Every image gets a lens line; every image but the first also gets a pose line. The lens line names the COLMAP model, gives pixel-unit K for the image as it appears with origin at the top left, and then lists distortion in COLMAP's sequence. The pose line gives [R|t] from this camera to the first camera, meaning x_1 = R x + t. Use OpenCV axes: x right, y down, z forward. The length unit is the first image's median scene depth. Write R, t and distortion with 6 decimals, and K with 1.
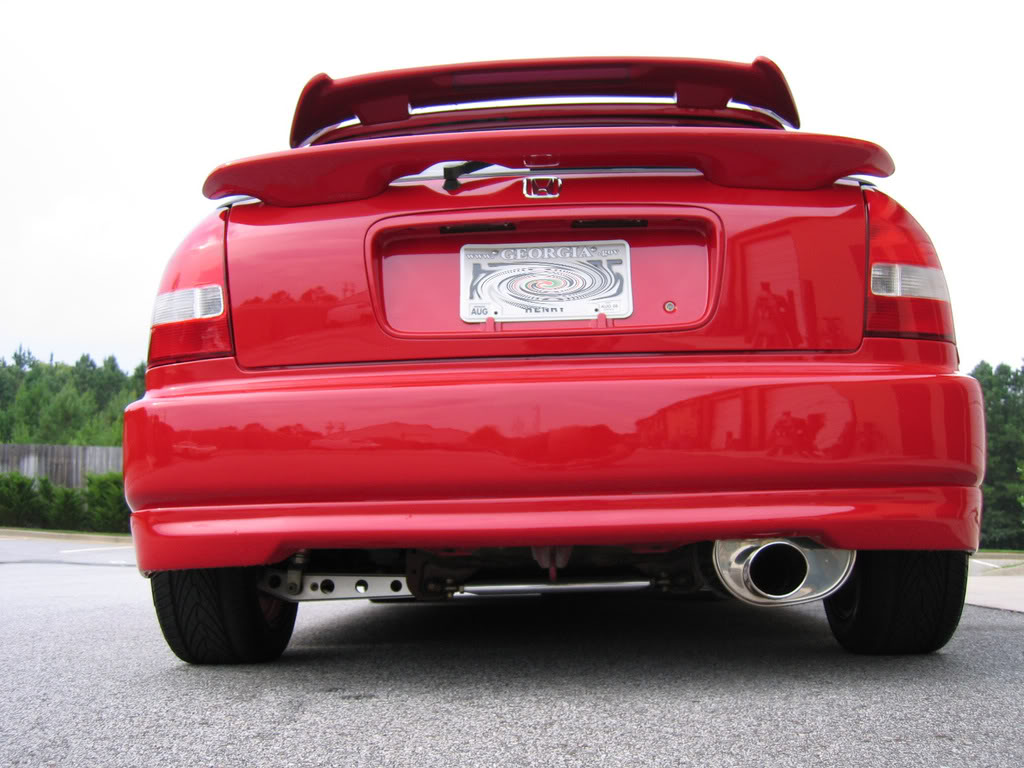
lens RADIAL K [[1210.1, 0, 512.0], [0, 1210.1, 384.0], [0, 0, 1]] dist [-0.117554, 0.035469]
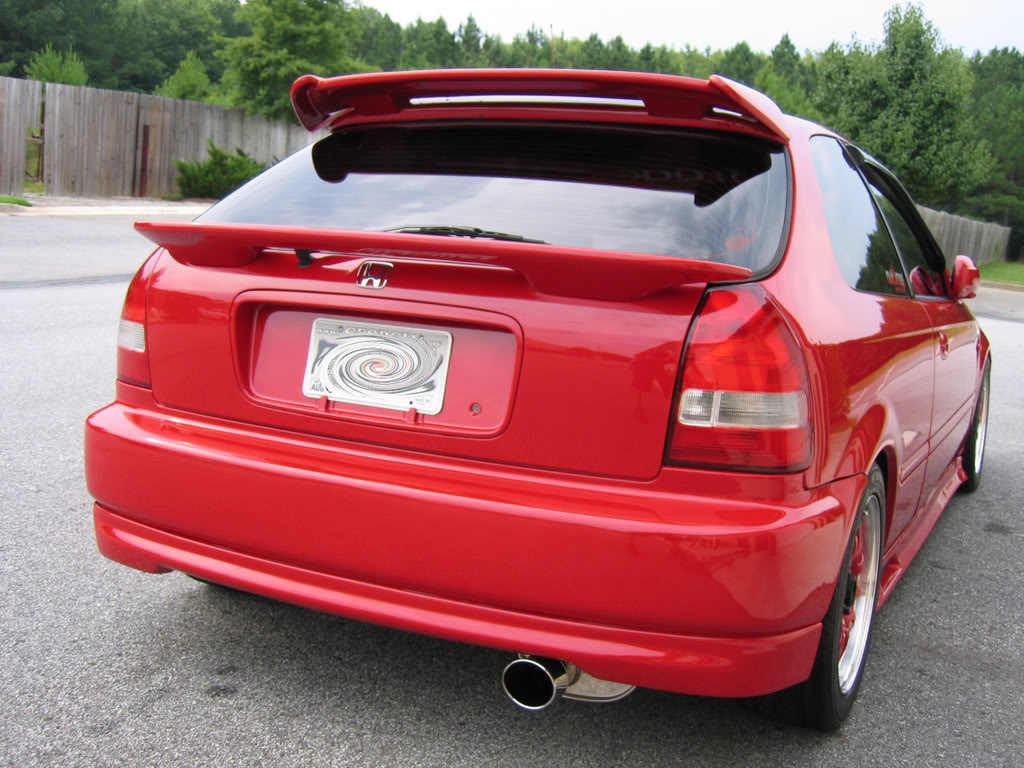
lens RADIAL K [[1210.1, 0, 512.0], [0, 1210.1, 384.0], [0, 0, 1]] dist [-0.117554, 0.035469]
pose [[0.915937, 0.126527, -0.380855, 0.534601], [-0.024362, 0.964780, 0.261927, -0.345167], [0.400582, -0.230630, 0.886760, 0.126012]]
